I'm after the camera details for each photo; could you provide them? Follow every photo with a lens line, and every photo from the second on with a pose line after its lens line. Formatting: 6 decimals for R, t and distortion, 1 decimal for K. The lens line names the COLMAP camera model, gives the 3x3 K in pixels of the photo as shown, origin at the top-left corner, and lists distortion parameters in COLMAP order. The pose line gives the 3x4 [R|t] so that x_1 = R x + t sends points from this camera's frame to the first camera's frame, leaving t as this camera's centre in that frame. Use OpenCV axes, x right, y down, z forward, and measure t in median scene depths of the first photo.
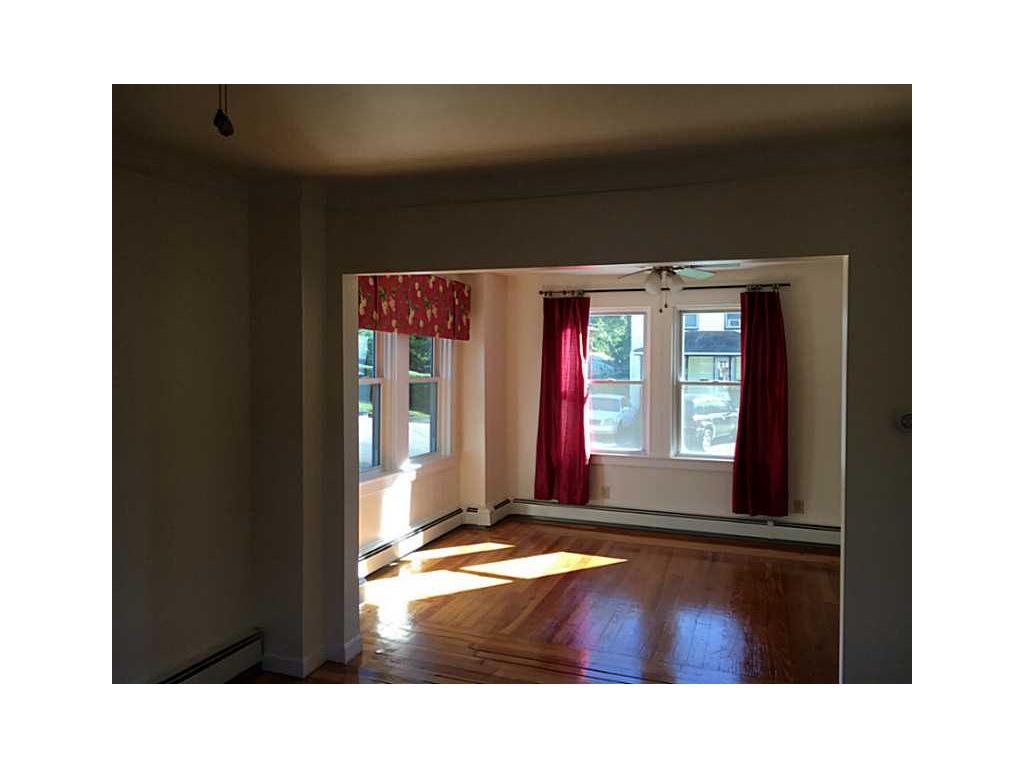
lens RADIAL K [[685.3, 0, 512.0], [0, 685.3, 384.0], [0, 0, 1]] dist [0.048052, -0.001867]
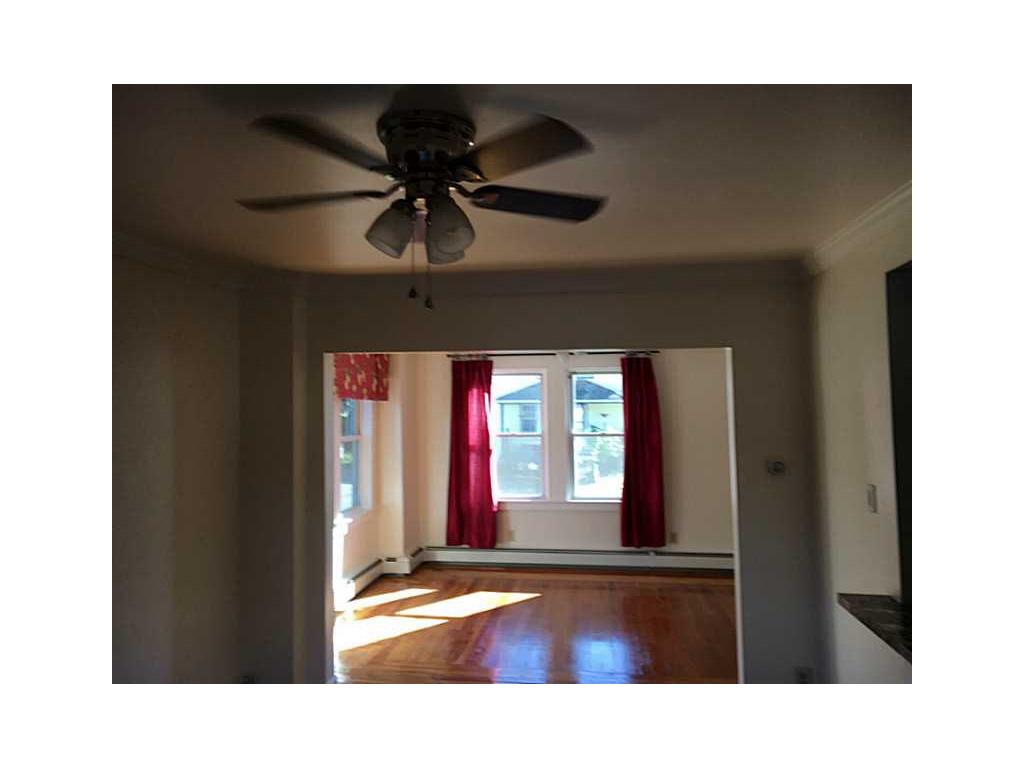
lens RADIAL K [[685.3, 0, 512.0], [0, 685.3, 384.0], [0, 0, 1]] dist [0.048052, -0.001867]
pose [[0.975238, -0.007771, 0.221022, -0.112194], [0.022758, 0.997603, -0.065342, -0.014826], [-0.219985, 0.068754, 0.973077, -0.103750]]
